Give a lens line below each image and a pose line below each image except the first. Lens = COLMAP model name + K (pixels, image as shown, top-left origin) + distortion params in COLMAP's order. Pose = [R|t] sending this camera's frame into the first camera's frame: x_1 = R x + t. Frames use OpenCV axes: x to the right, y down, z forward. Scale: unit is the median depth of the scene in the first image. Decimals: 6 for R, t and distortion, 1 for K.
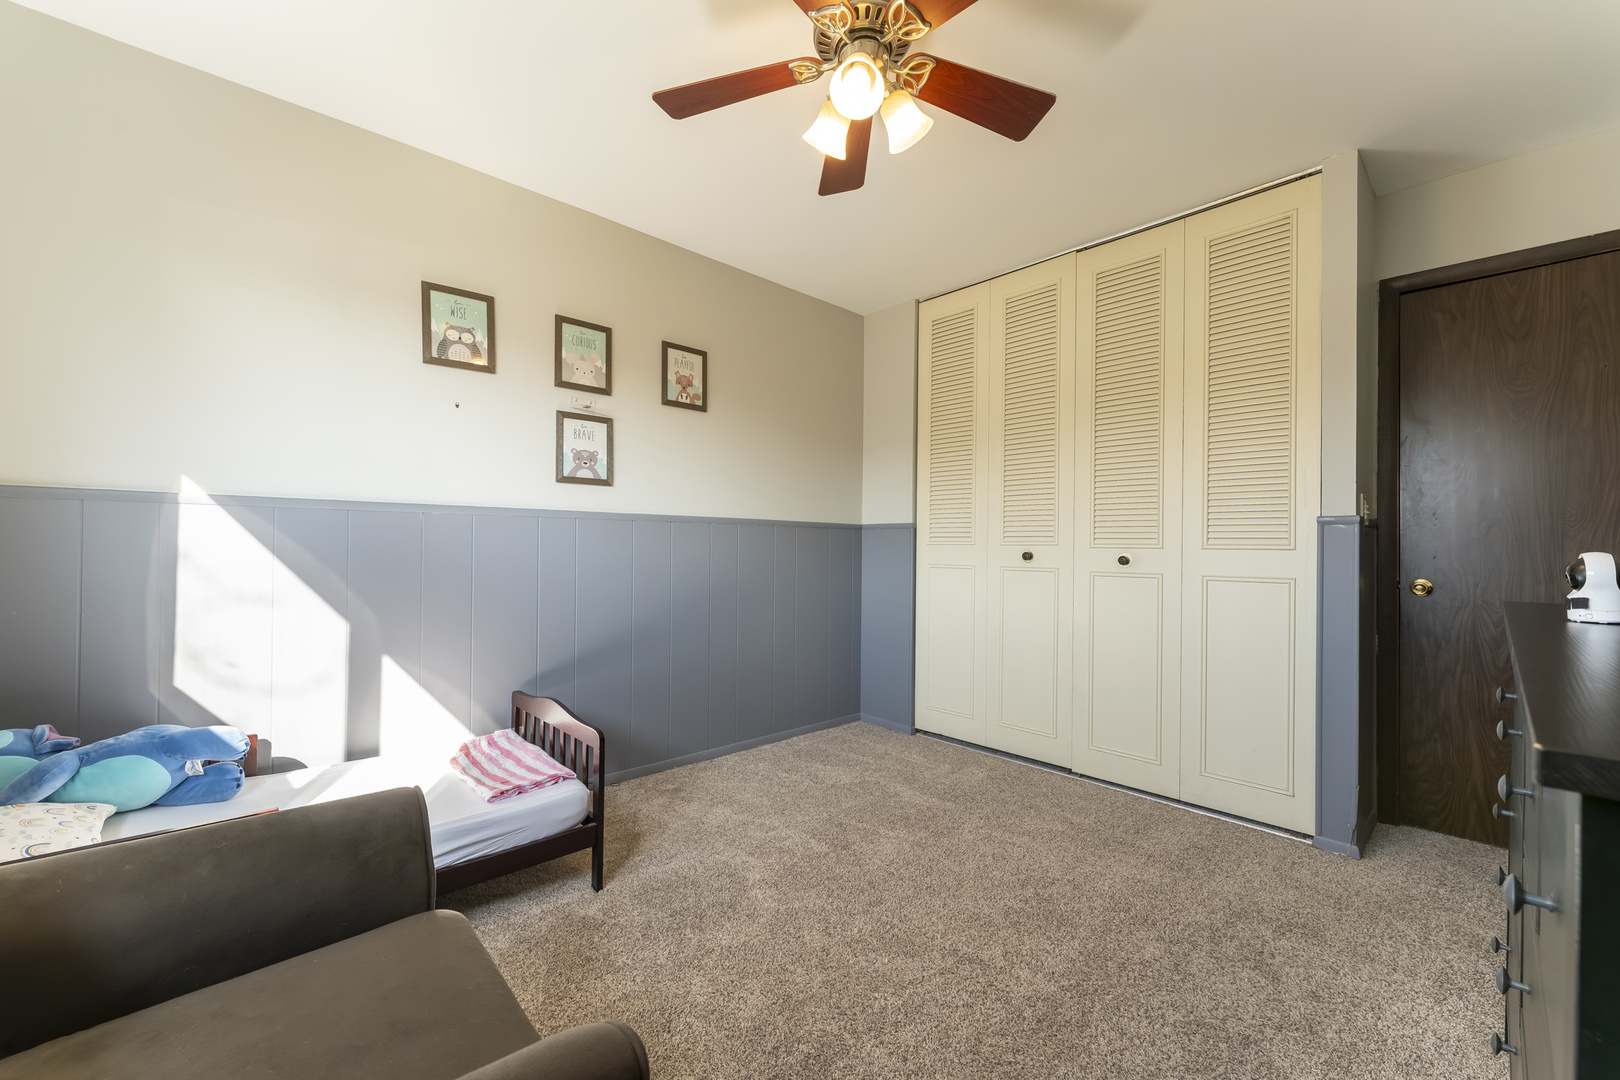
lens RADIAL K [[641.4, 0, 803.3], [0, 641.4, 550.8], [0, 0, 1]] dist [-0.003167, -0.000875]
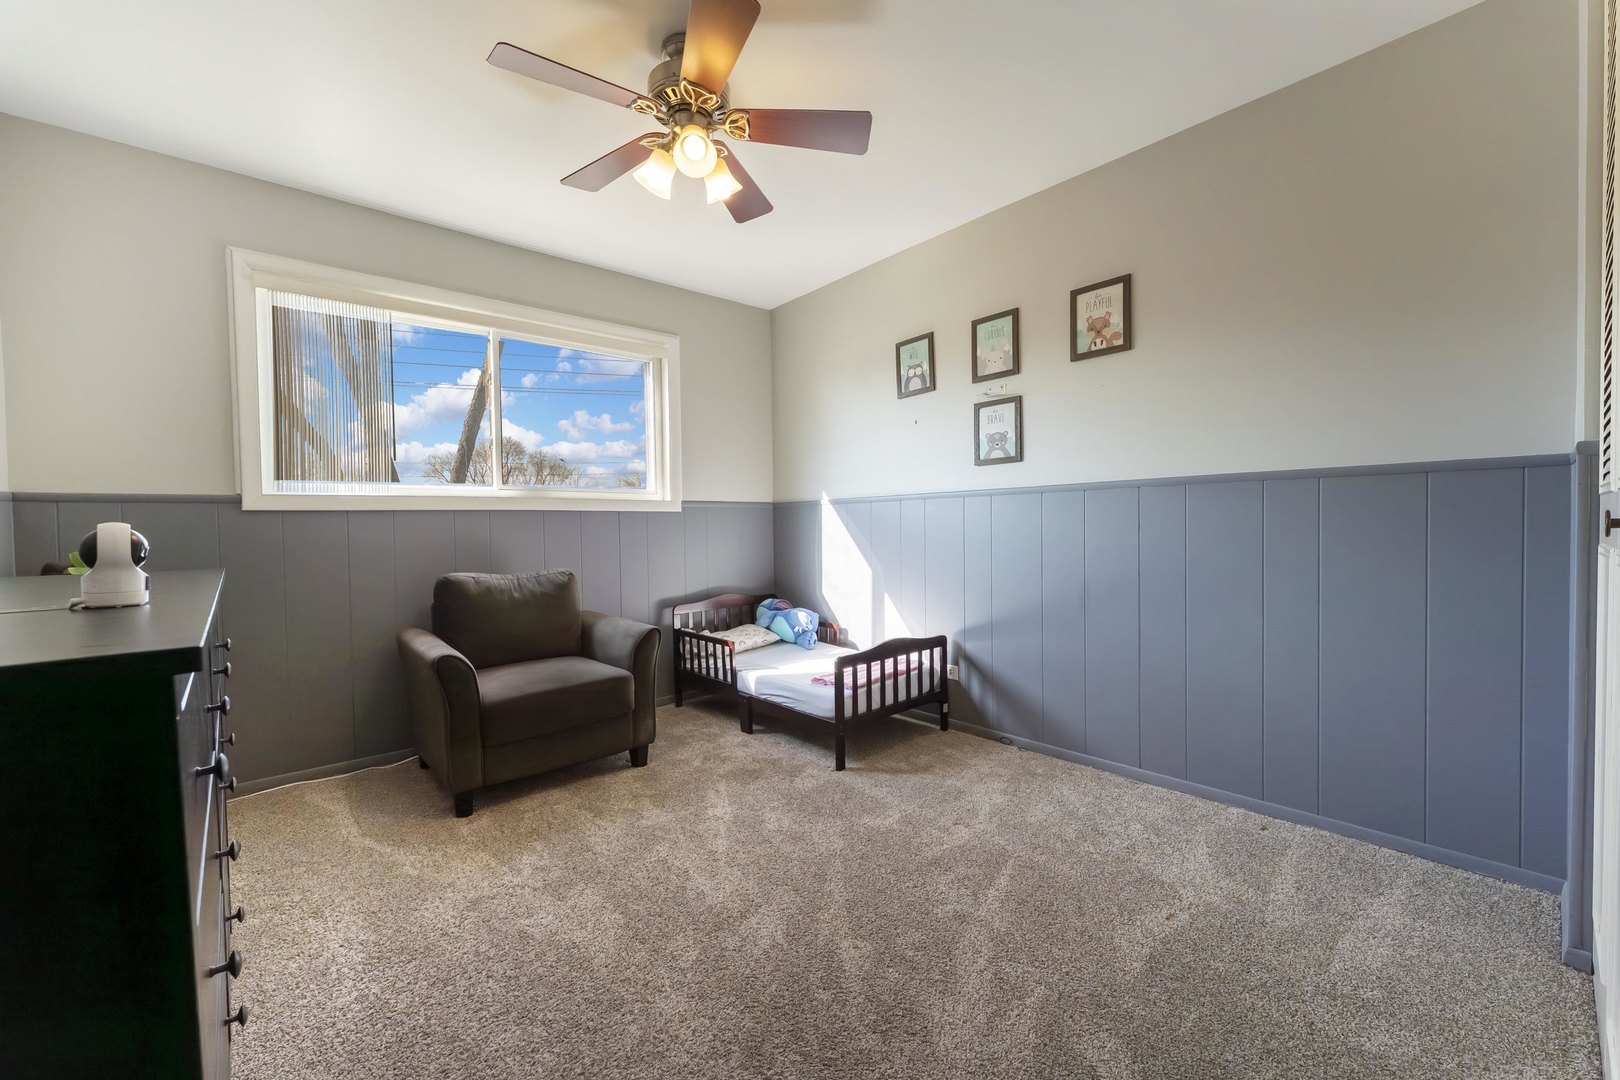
lens RADIAL K [[641.4, 0, 800.2], [0, 641.4, 542.9], [0, 0, 1]] dist [-0.003167, -0.000875]
pose [[-0.033552, 0.022421, -0.999185, 0.759253], [0.017797, 0.999603, 0.021832, 0.001340], [0.999278, -0.017050, -0.033938, 0.691205]]
